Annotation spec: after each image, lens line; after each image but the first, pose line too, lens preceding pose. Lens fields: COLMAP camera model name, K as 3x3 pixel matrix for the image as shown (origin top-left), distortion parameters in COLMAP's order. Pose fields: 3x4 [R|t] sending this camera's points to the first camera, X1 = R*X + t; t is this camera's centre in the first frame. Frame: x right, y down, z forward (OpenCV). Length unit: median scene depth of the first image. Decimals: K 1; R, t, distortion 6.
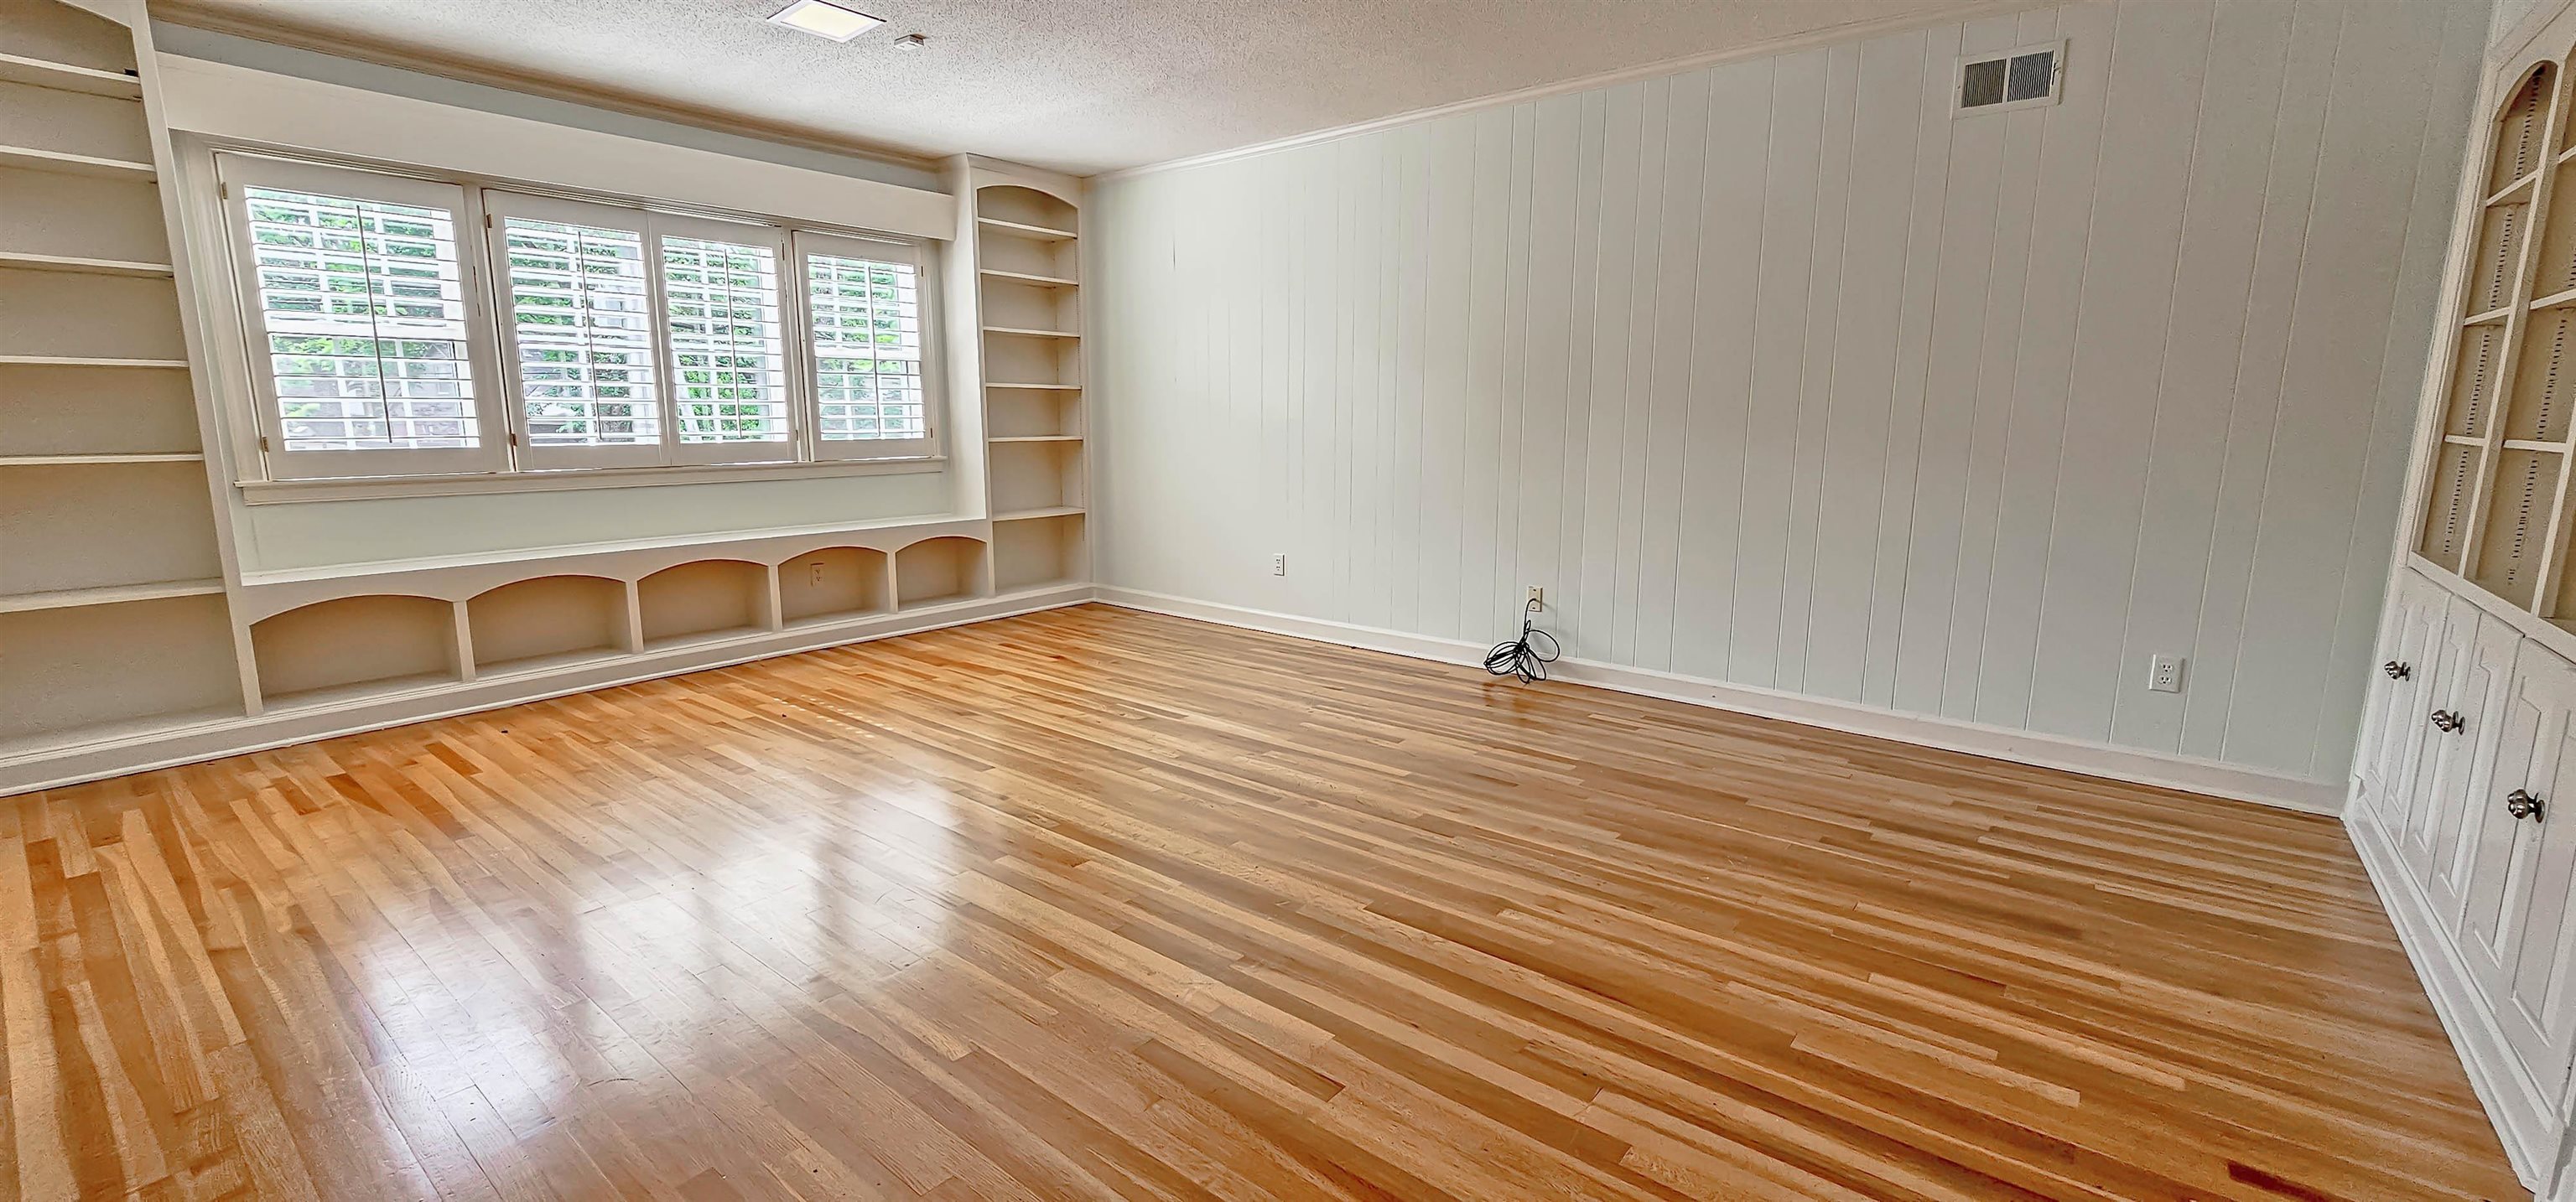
lens RADIAL K [[1054.9, 0, 1269.1], [0, 1054.9, 587.0], [0, 0, 1]] dist [0.010853, -0.000252]
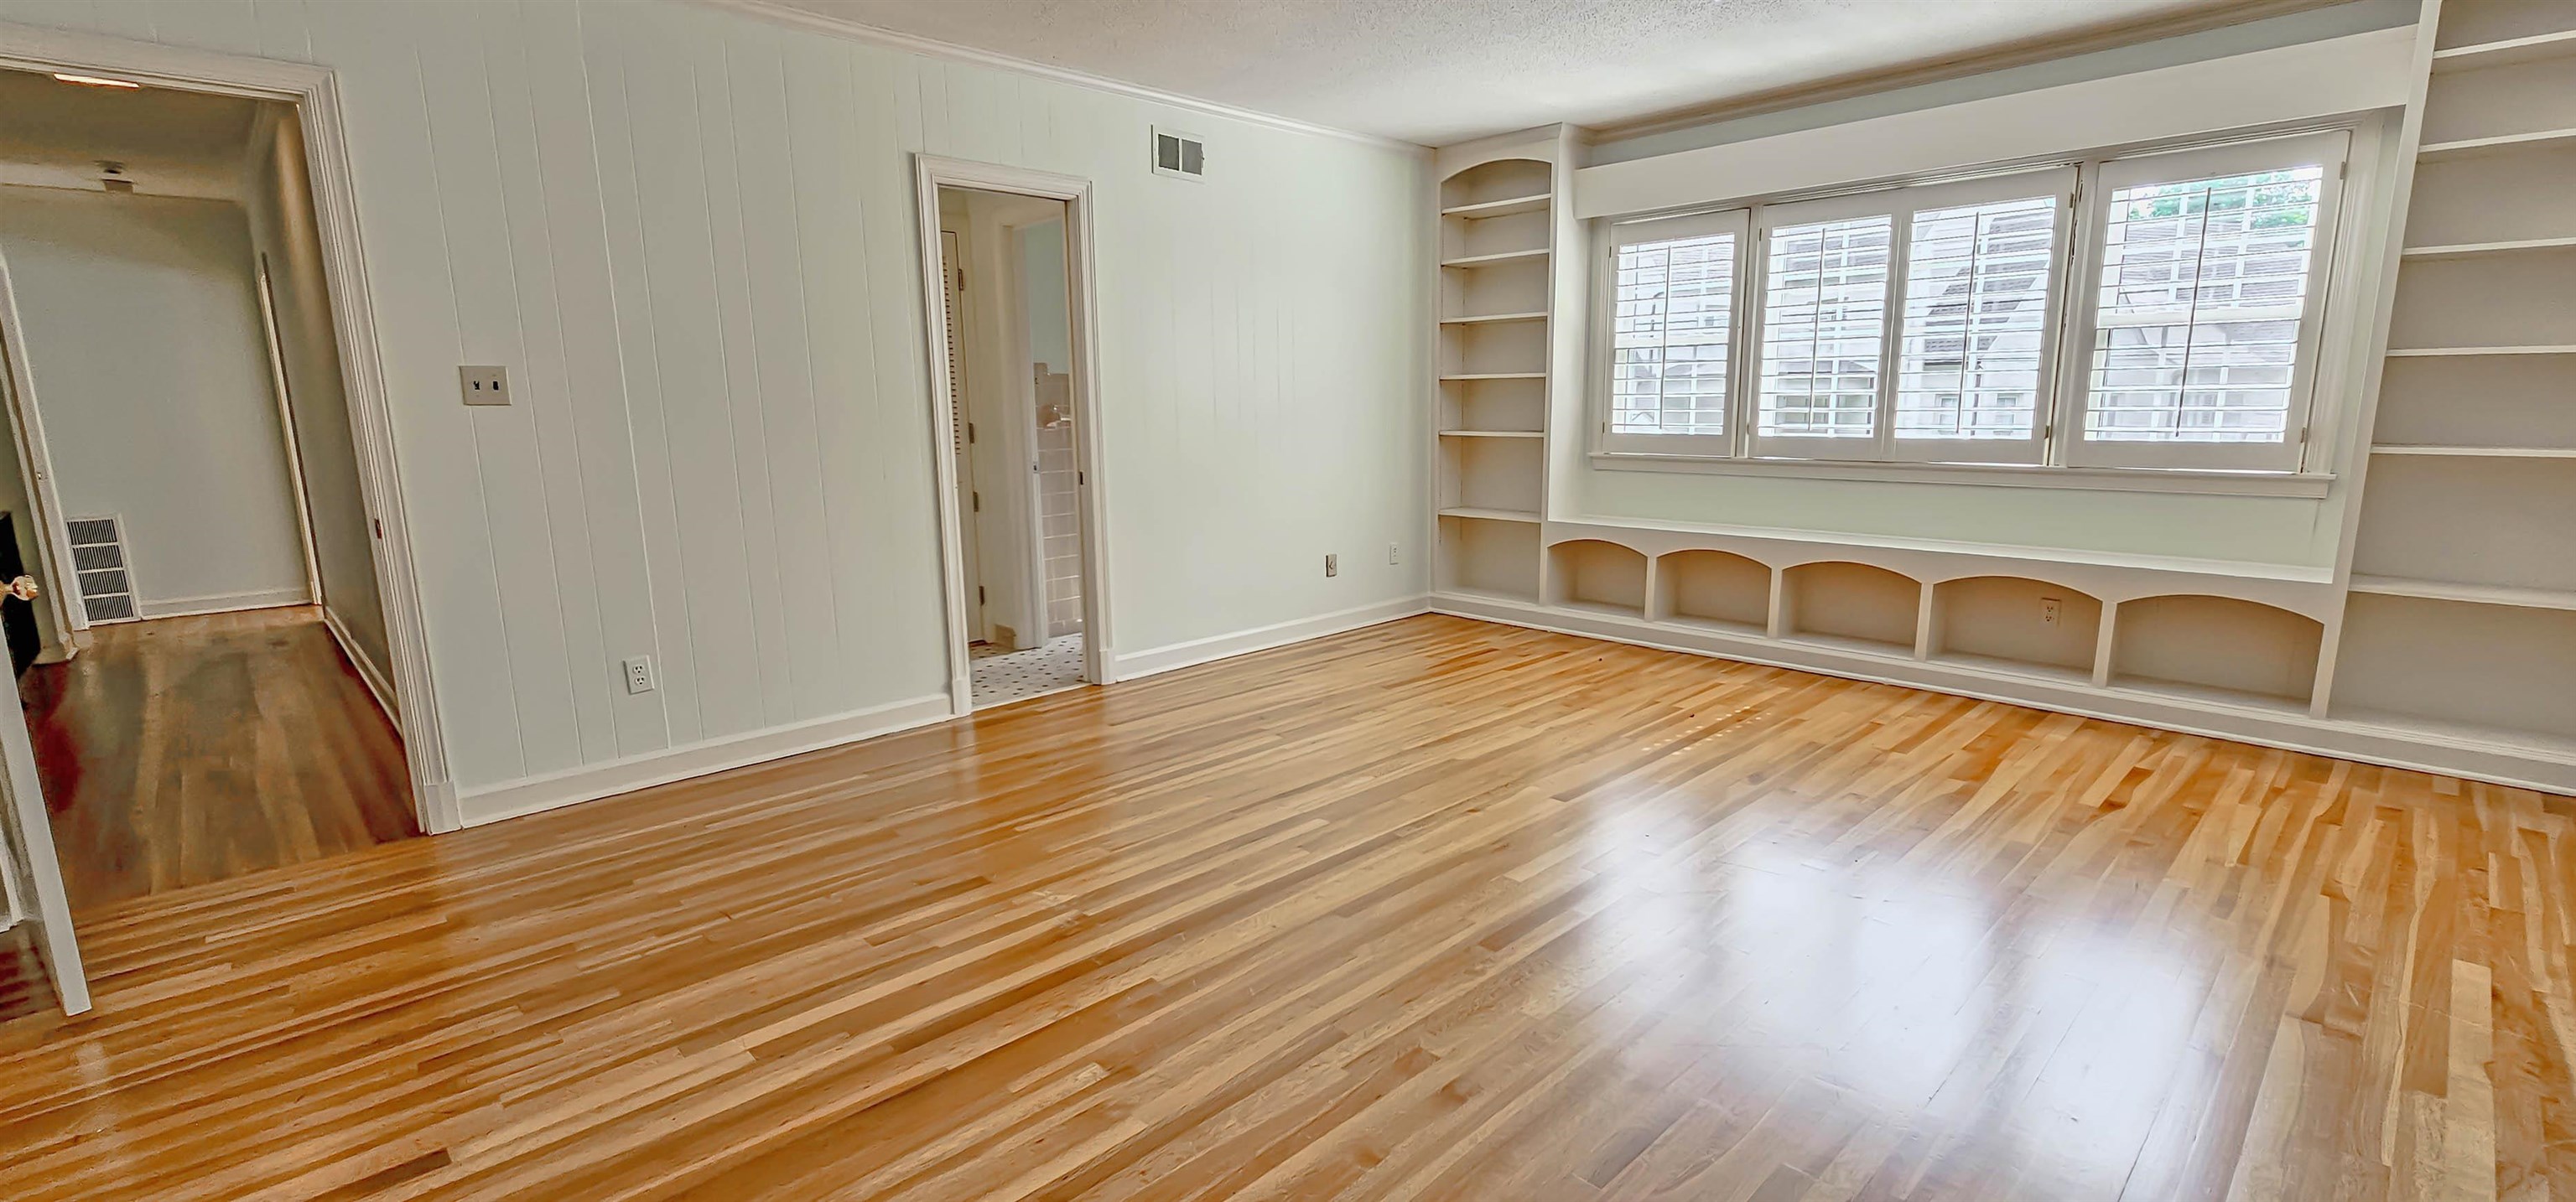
lens RADIAL K [[1113.5, 0, 1288.4], [0, 1113.5, 607.3], [0, 0, 1]] dist [-0.012333, 0.000213]
pose [[-0.122146, 0.178922, -0.976252, 0.502961], [-0.151411, 0.968745, 0.196490, -0.106338], [0.980895, 0.171815, -0.091237, 0.620160]]
